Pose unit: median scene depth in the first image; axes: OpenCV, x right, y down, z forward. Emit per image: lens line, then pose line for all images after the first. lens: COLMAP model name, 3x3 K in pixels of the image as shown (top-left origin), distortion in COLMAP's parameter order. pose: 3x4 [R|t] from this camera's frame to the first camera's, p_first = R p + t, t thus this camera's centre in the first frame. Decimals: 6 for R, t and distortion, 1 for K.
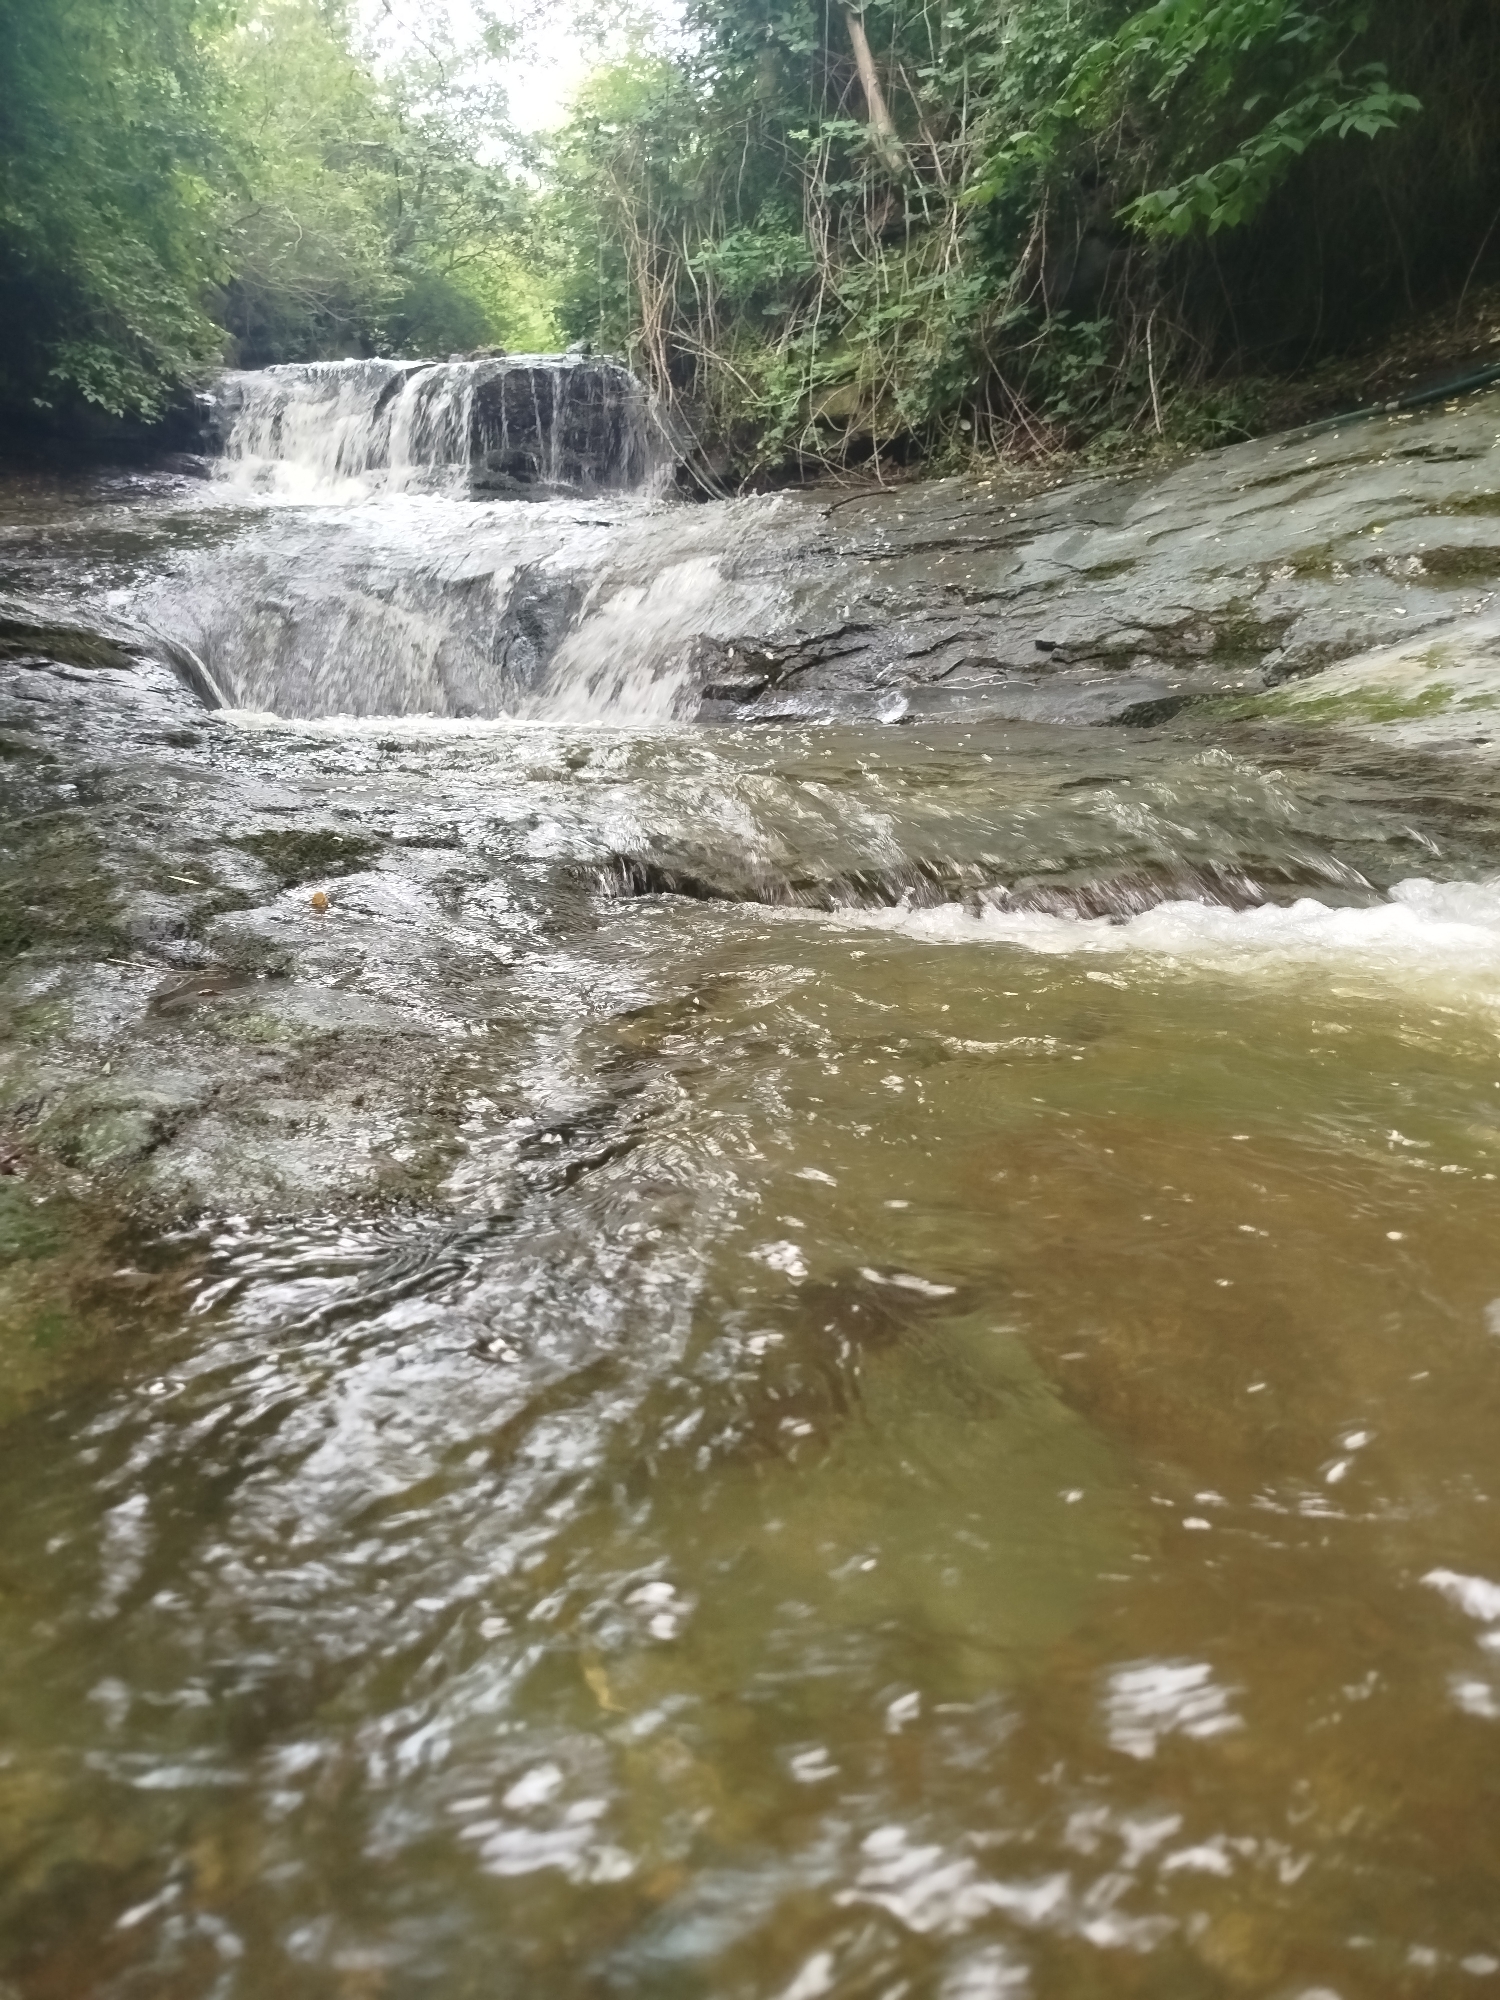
lens RADIAL K [[1440.5, 0, 757.2], [0, 1440.5, 999.8], [0, 0, 1]] dist [0.049150, -0.051646]
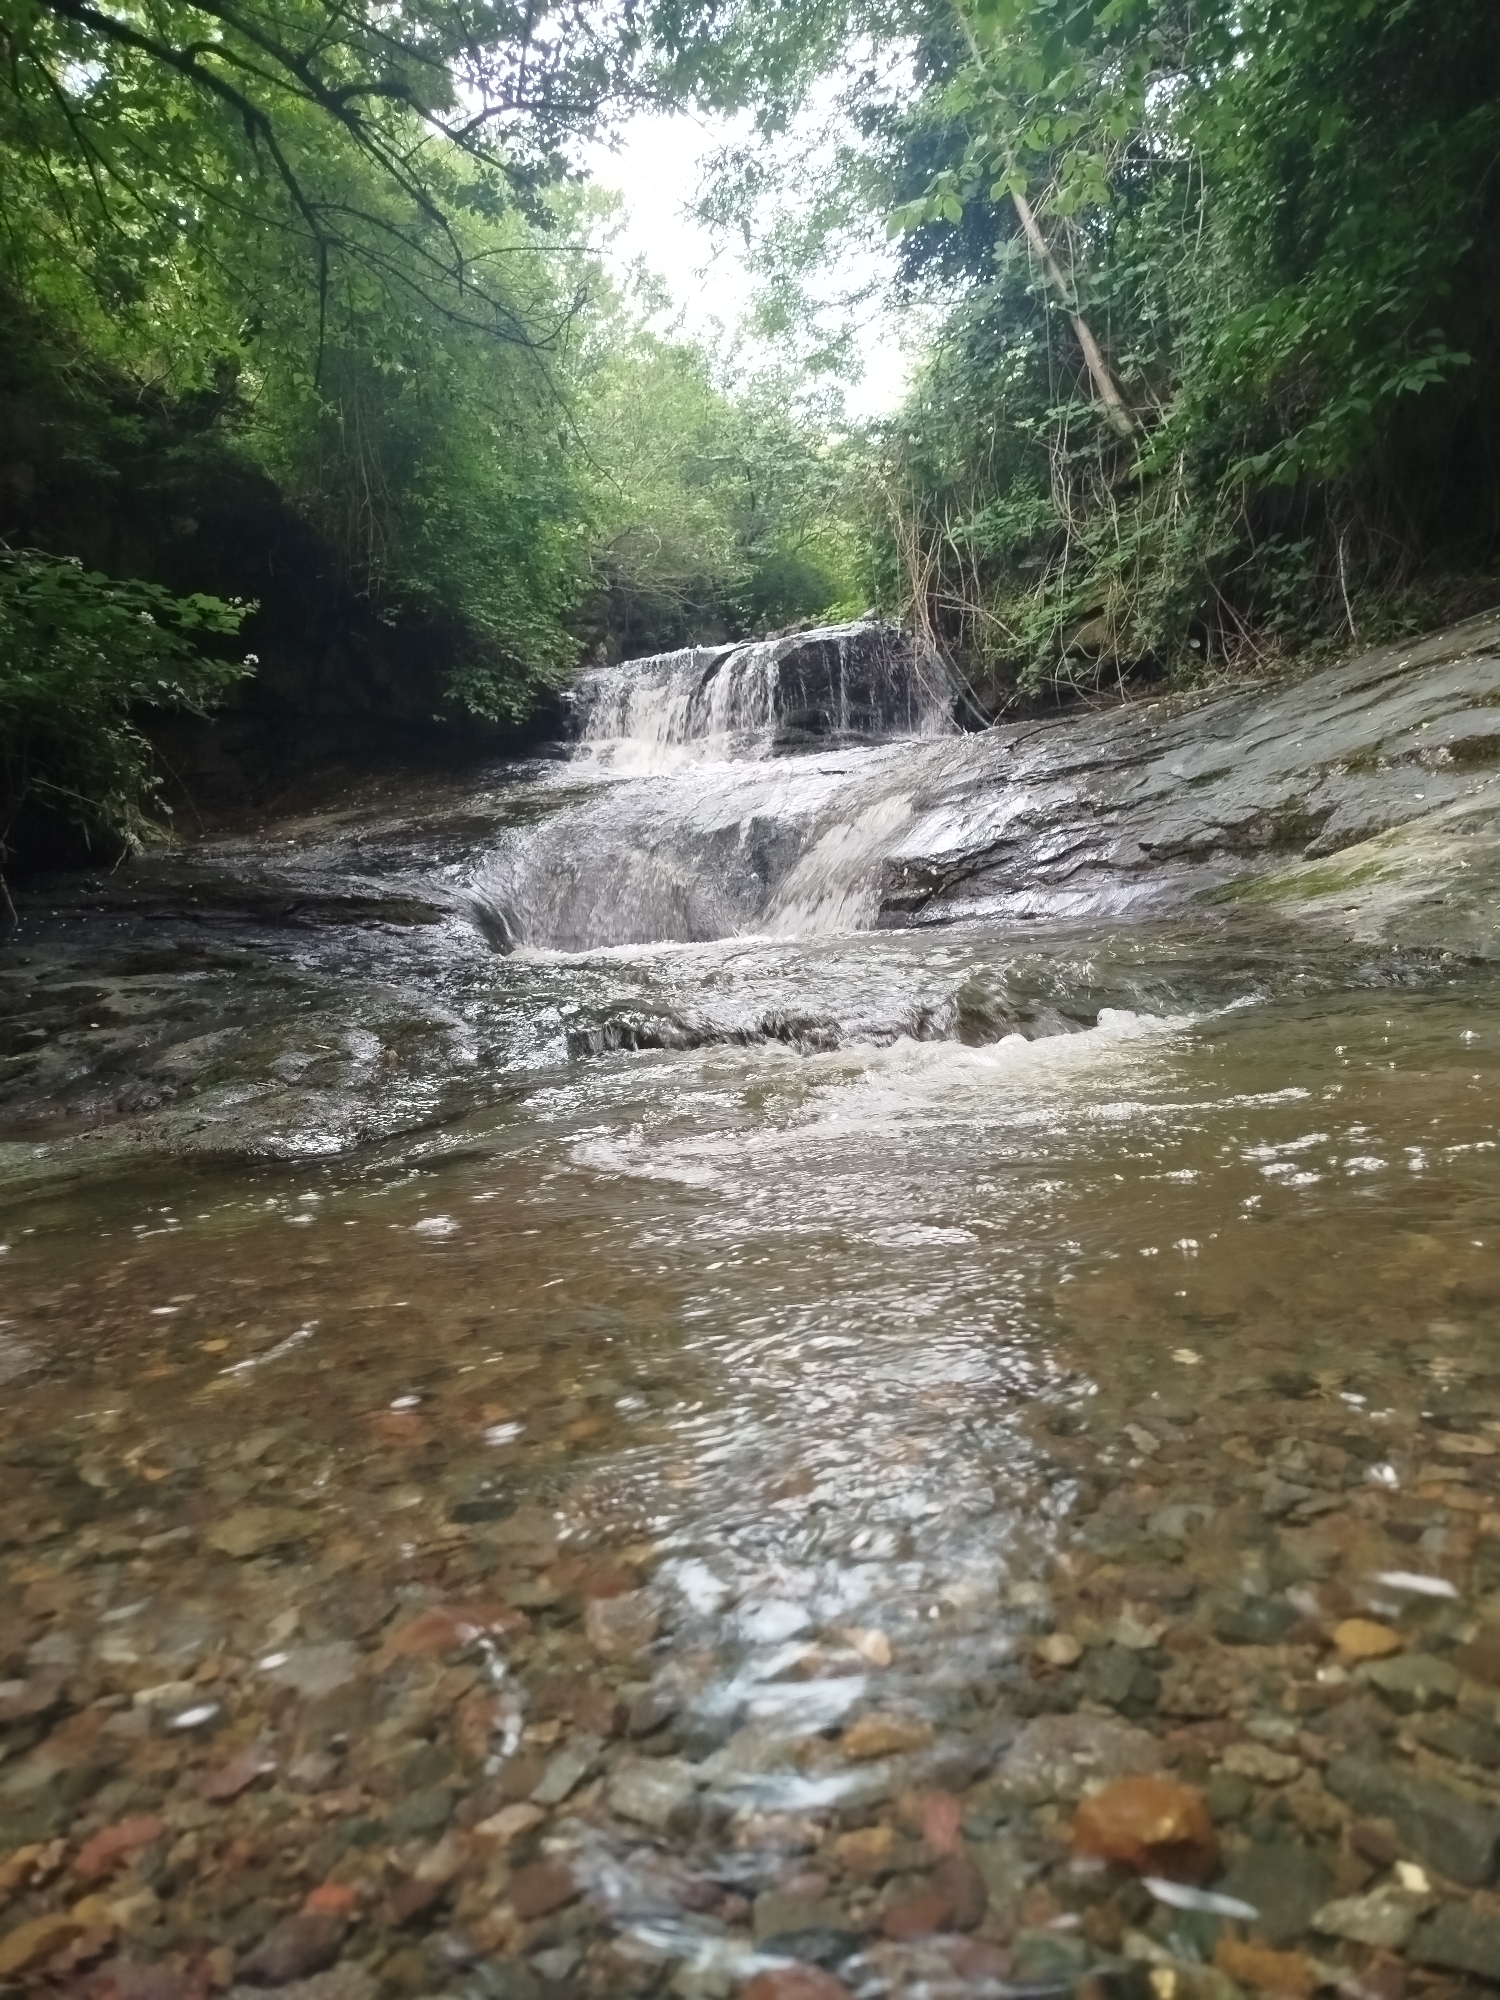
lens RADIAL K [[1440.5, 0, 747.0], [0, 1440.5, 1018.6], [0, 0, 1]] dist [0.049150, -0.051646]
pose [[0.960390, -0.053319, -0.273511, 0.107468], [0.017323, 0.991049, -0.132369, 0.023515], [0.278121, 0.122388, 0.952717, -0.104080]]
